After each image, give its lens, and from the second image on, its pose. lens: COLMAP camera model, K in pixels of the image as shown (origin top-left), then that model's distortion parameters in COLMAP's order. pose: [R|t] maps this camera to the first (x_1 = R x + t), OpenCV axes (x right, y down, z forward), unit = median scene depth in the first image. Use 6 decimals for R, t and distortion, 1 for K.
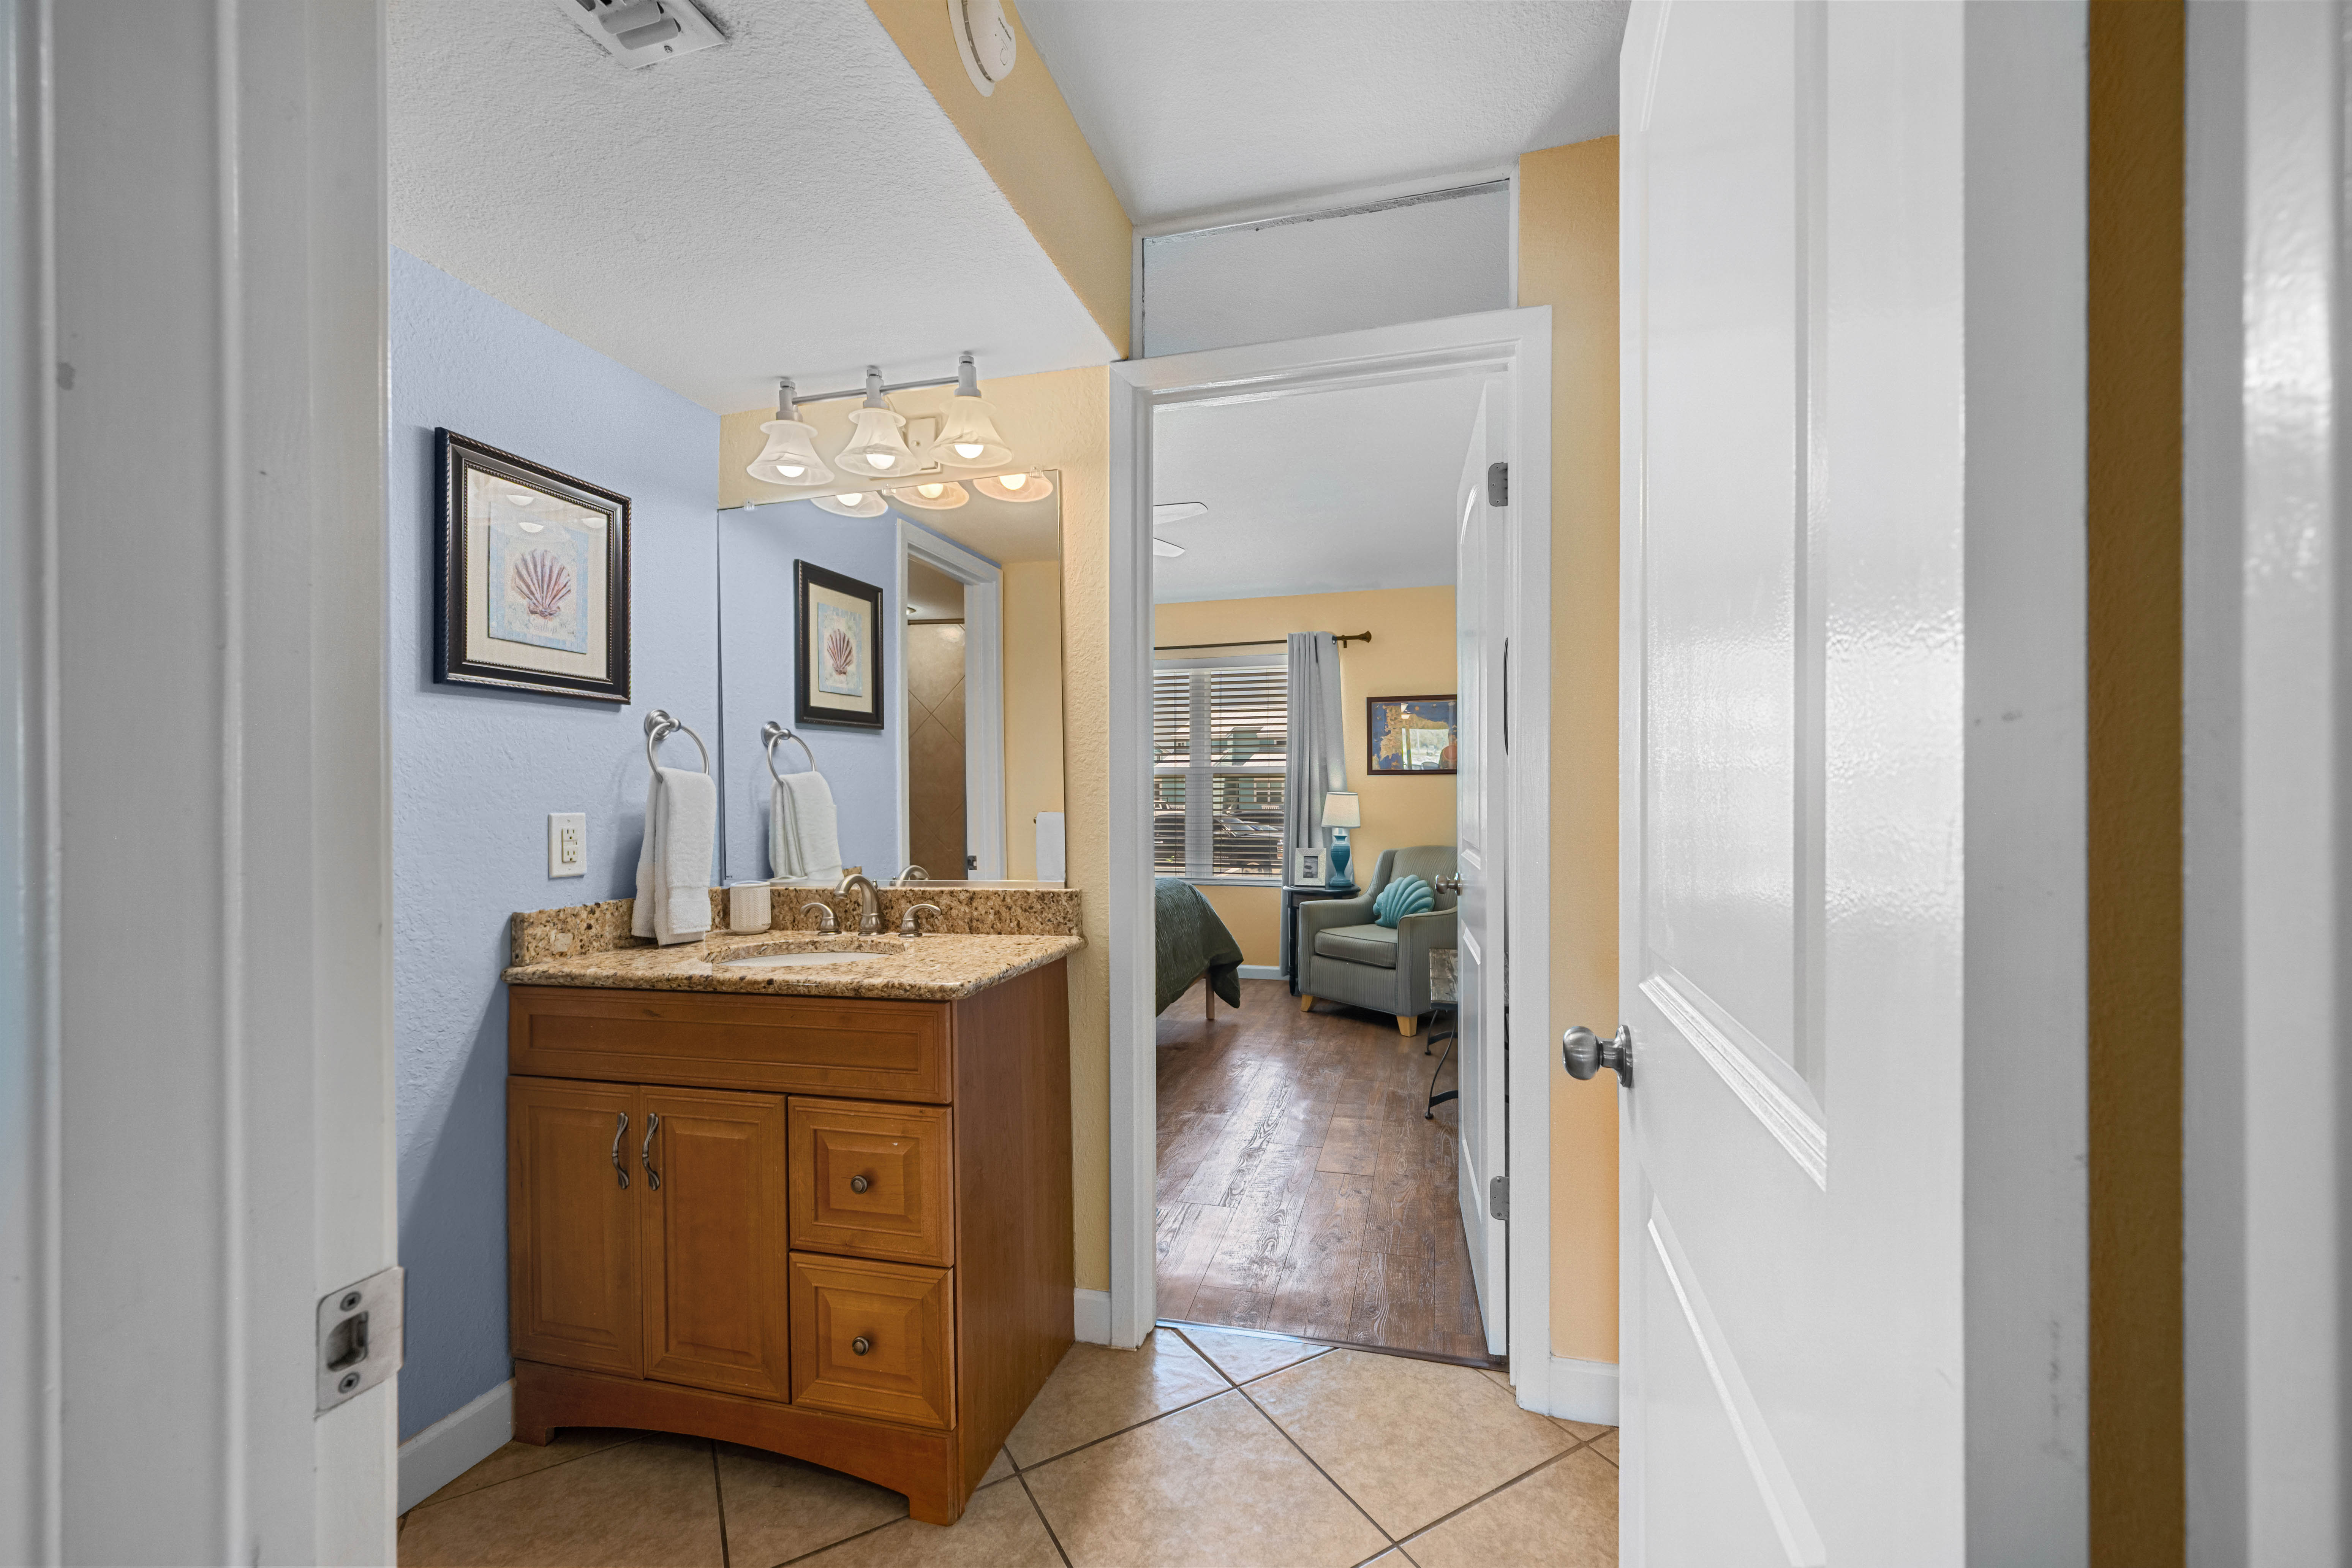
lens RADIAL K [[943.4, 0, 1192.3], [0, 943.4, 792.7], [0, 0, 1]] dist [0.000401, 0.000486]
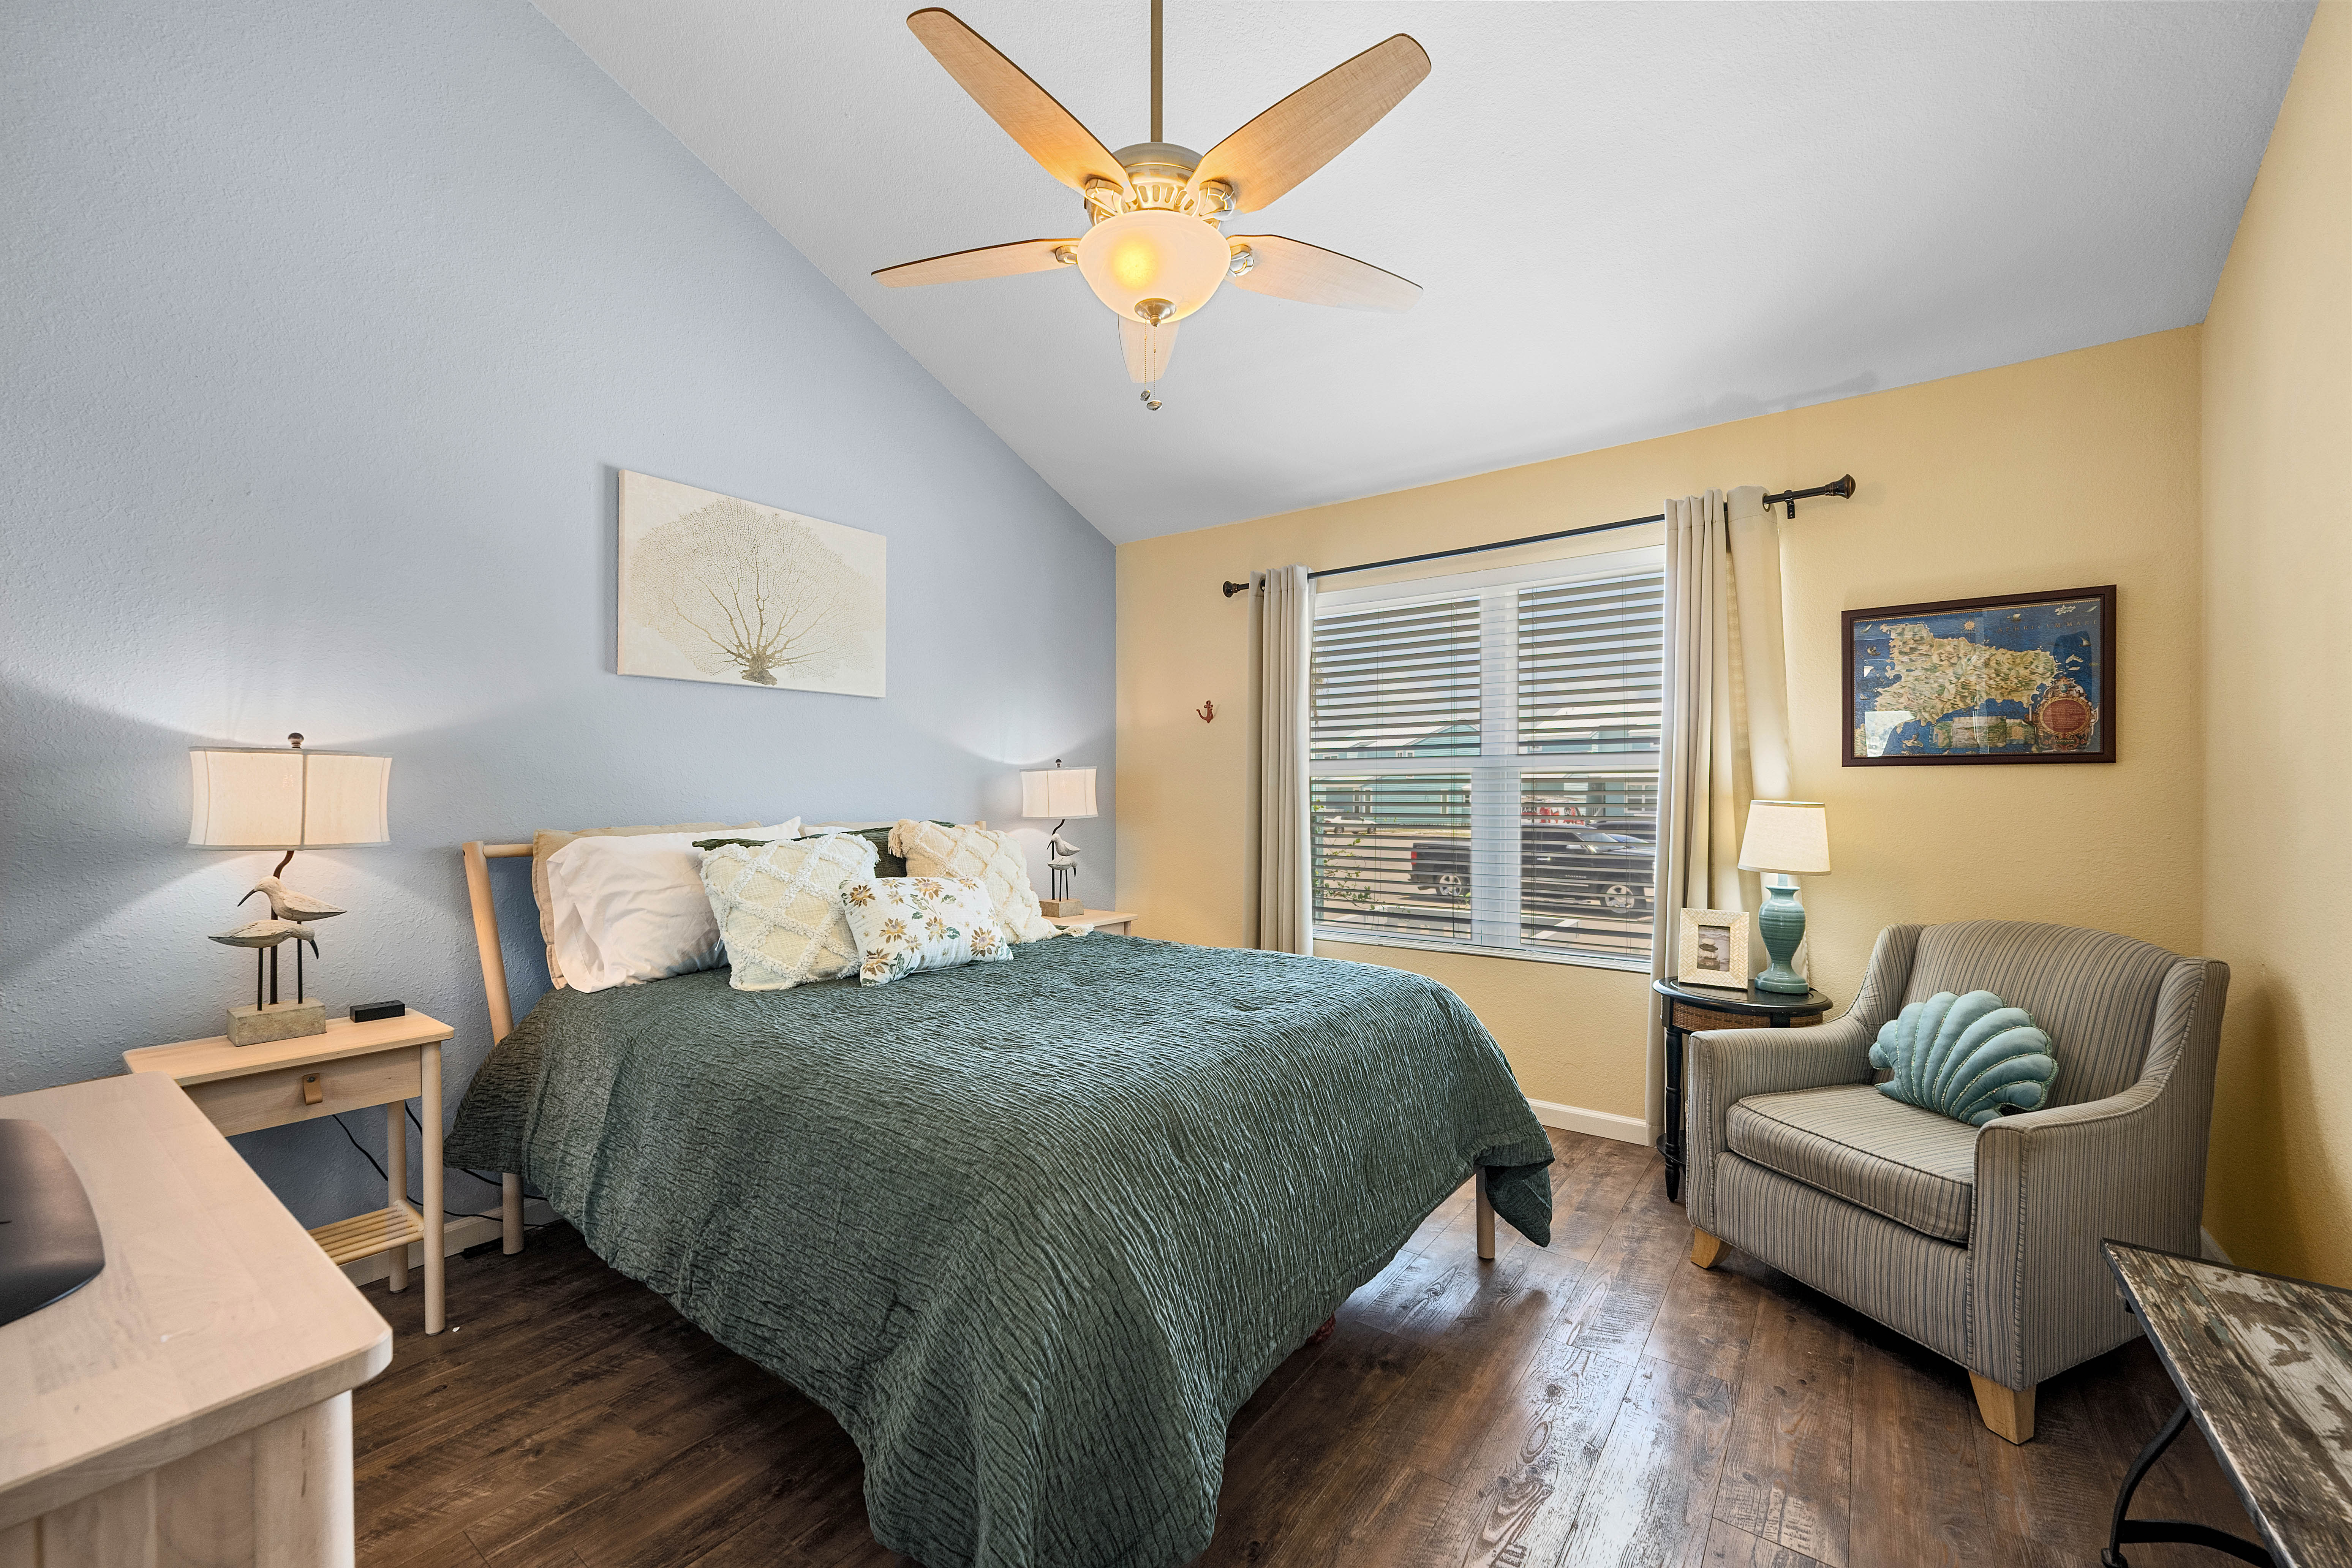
lens RADIAL K [[939.2, 0, 1181.7], [0, 939.2, 793.4], [0, 0, 1]] dist [0.000924, -0.000024]
pose [[0.930211, 0.004970, -0.366992, 0.116106], [-0.006839, 0.999969, -0.003793, -0.000925], [0.366962, 0.006038, 0.930216, 1.107946]]
